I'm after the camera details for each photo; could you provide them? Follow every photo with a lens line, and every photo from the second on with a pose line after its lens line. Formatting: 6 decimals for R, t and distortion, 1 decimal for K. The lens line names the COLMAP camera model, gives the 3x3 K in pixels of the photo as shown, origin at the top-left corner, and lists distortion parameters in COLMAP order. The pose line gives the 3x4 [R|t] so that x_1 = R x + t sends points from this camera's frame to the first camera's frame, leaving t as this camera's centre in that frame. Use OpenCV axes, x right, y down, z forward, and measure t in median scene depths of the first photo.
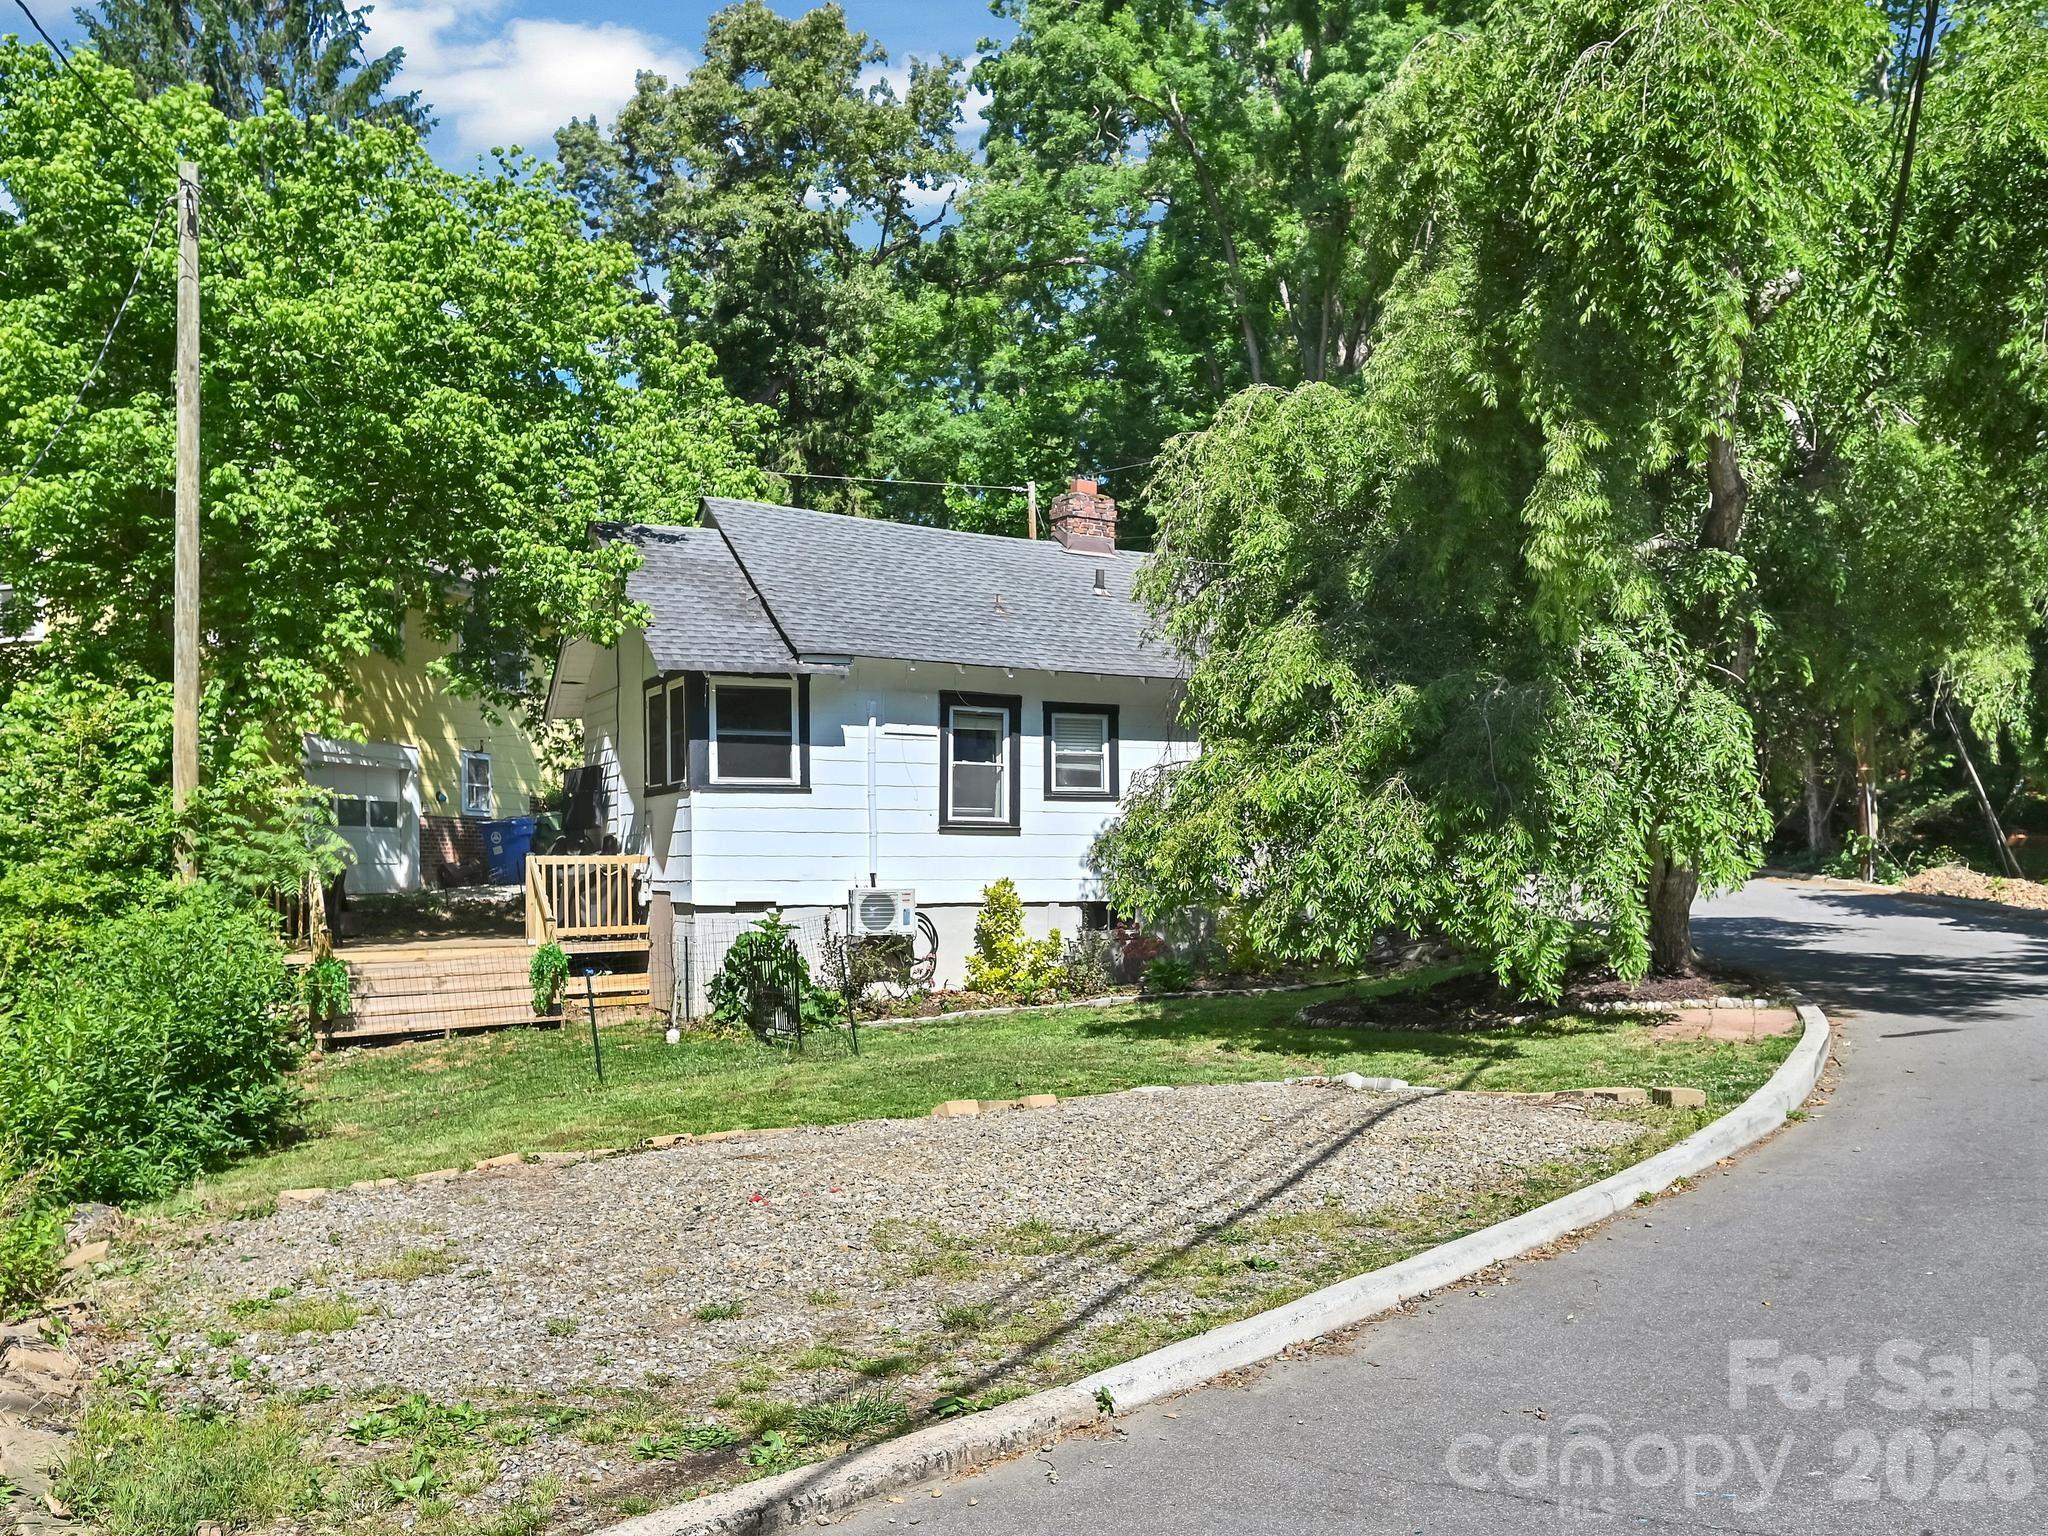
lens RADIAL K [[1653.0, 0, 1031.6], [0, 1653.0, 845.3], [0, 0, 1]] dist [-0.001135, -0.001570]
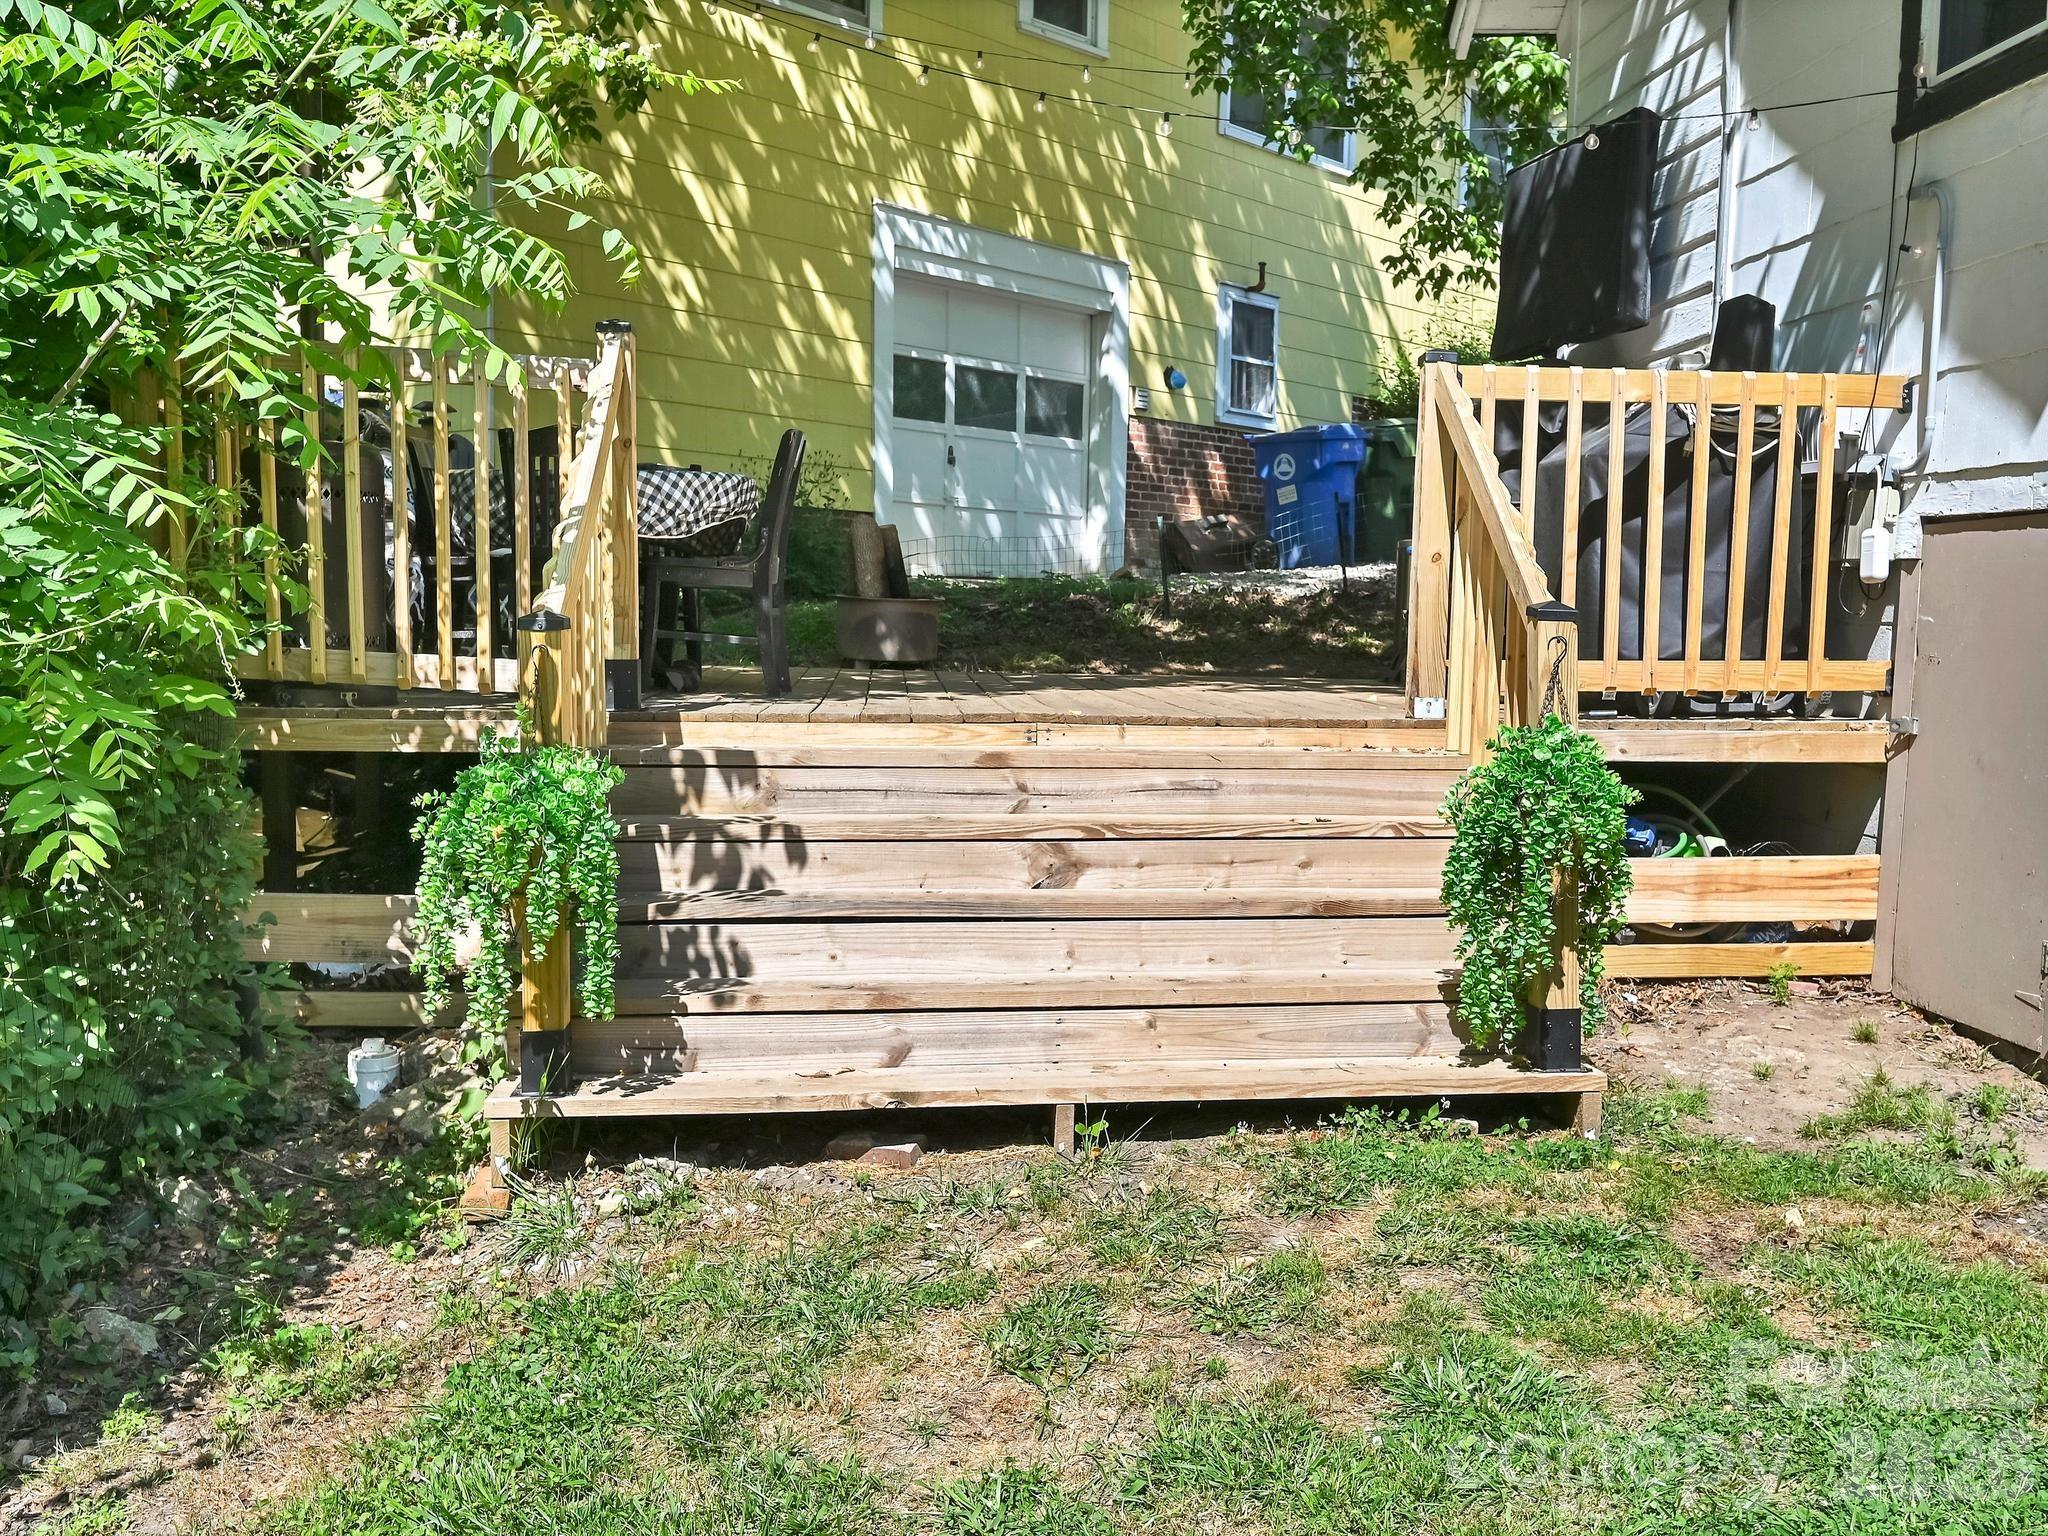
lens RADIAL K [[2096.4, 0, 1024.0], [0, 2096.4, 768.0], [0, 0, 1]] dist [-0.010276, -0.002399]
pose [[0.908364, 0.060901, -0.413722, -0.232073], [-0.023376, 0.995187, 0.095169, 0.039577], [0.417527, -0.076777, 0.905415, 0.704488]]
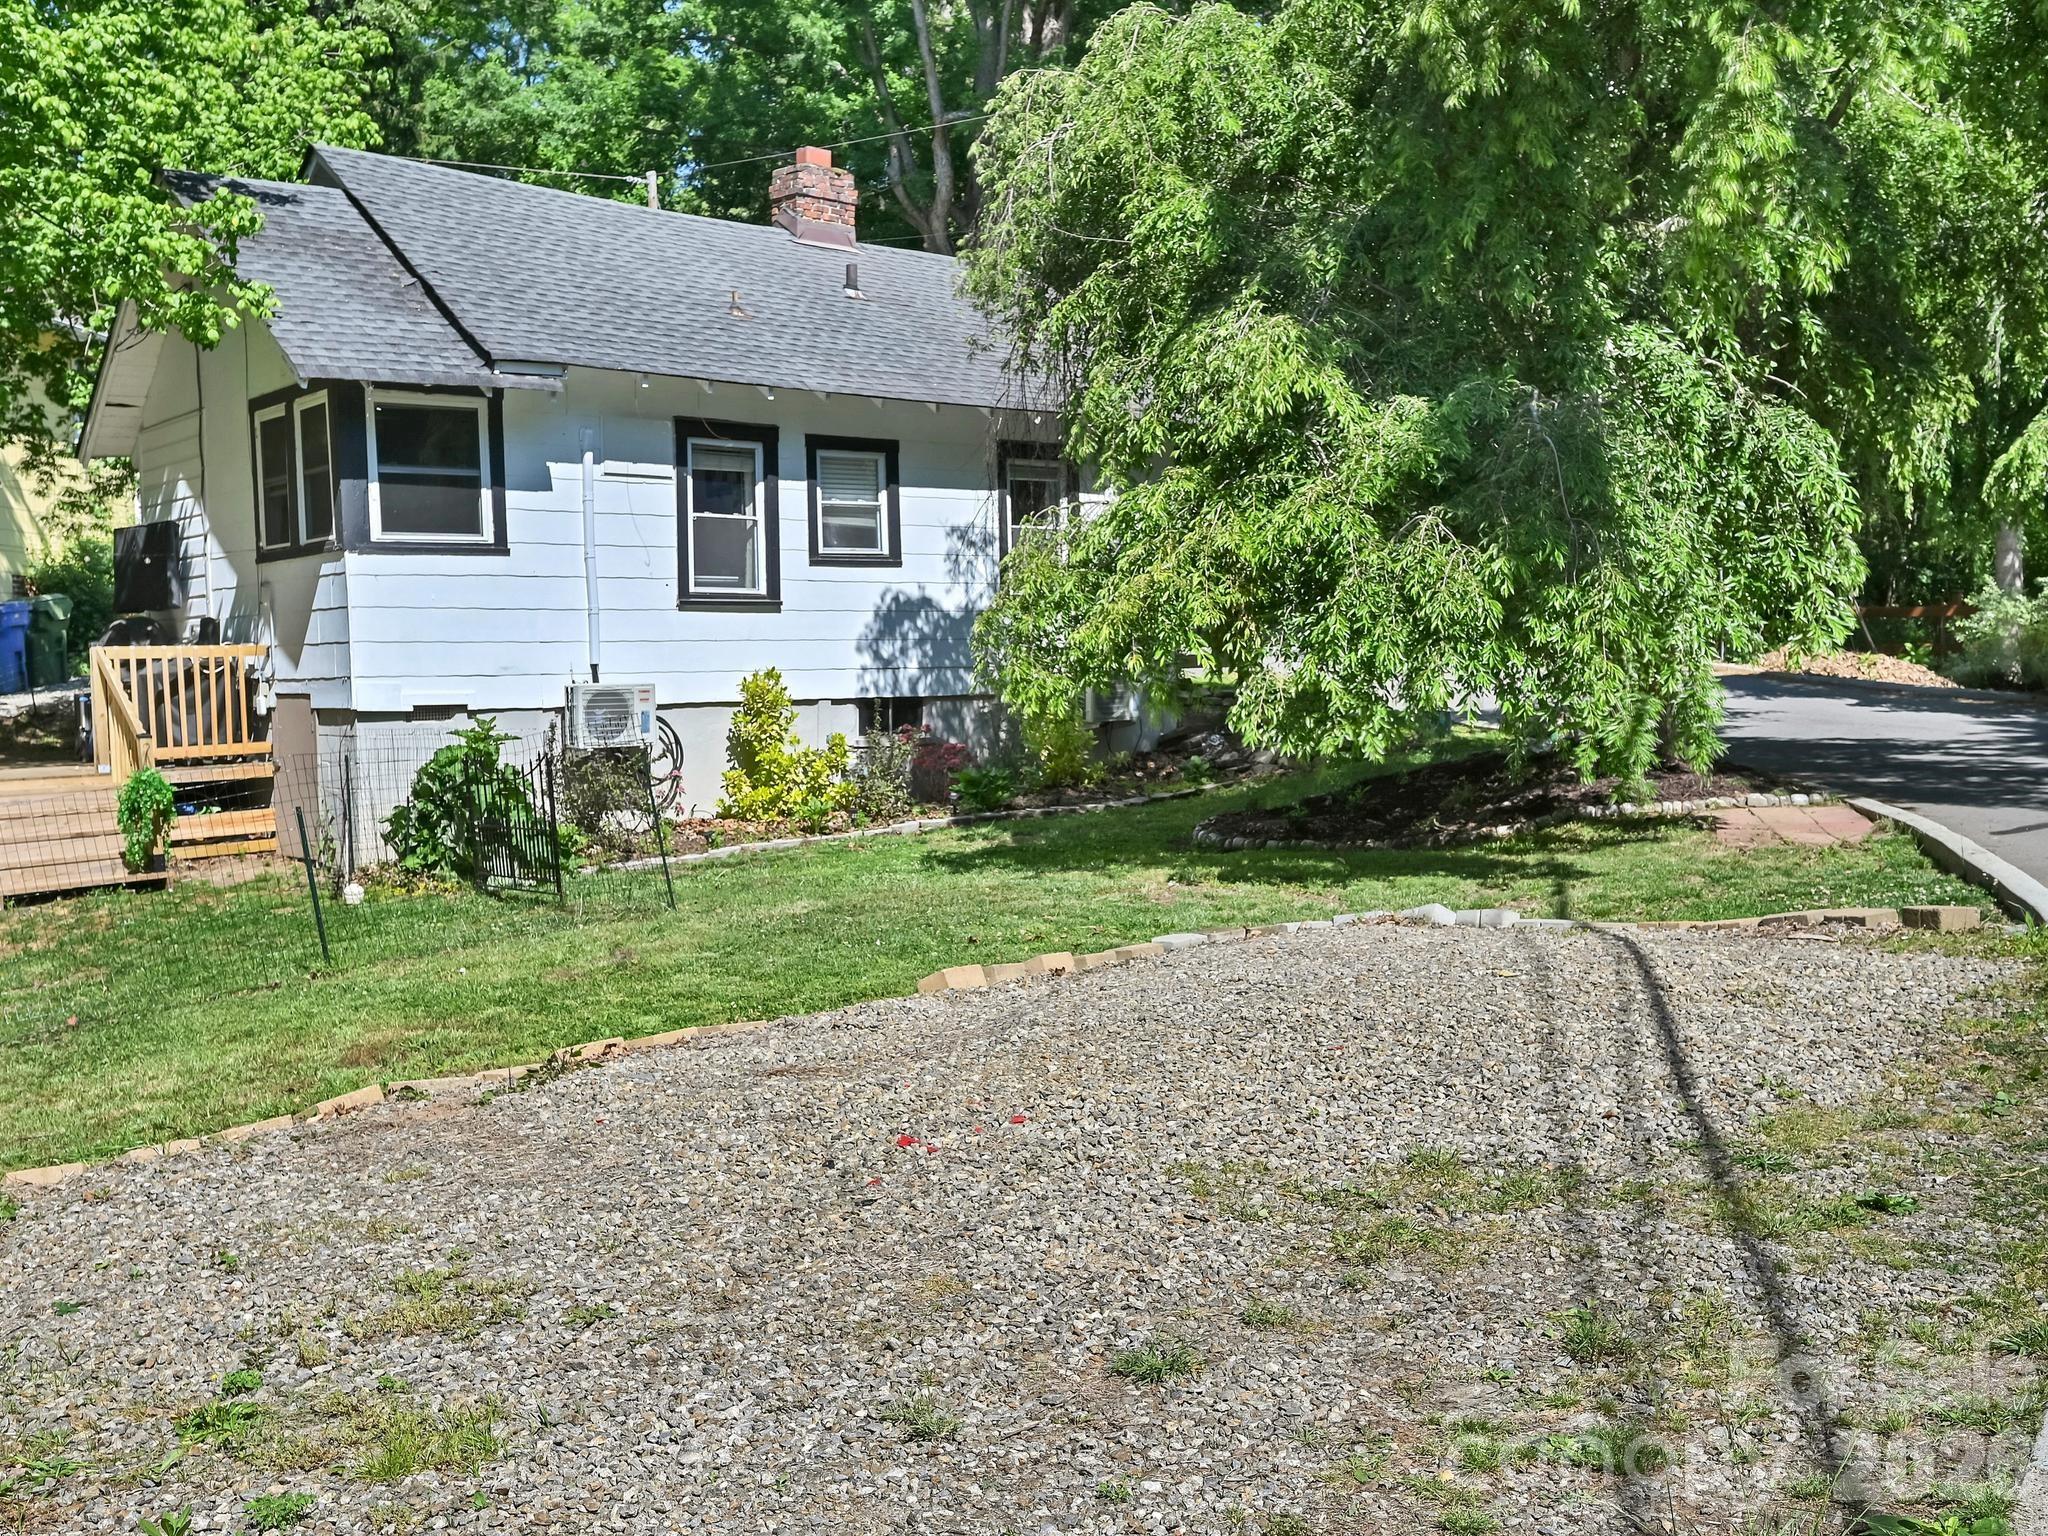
lens RADIAL K [[1979.3, 0, 1024.0], [0, 1979.3, 768.0], [0, 0, 1]] dist [-0.005722, -0.006782]
pose [[0.976452, -0.026957, 0.214043, -0.102095], [0.013272, 0.997789, 0.065119, 0.008443], [-0.215325, -0.060744, 0.974651, 0.096011]]
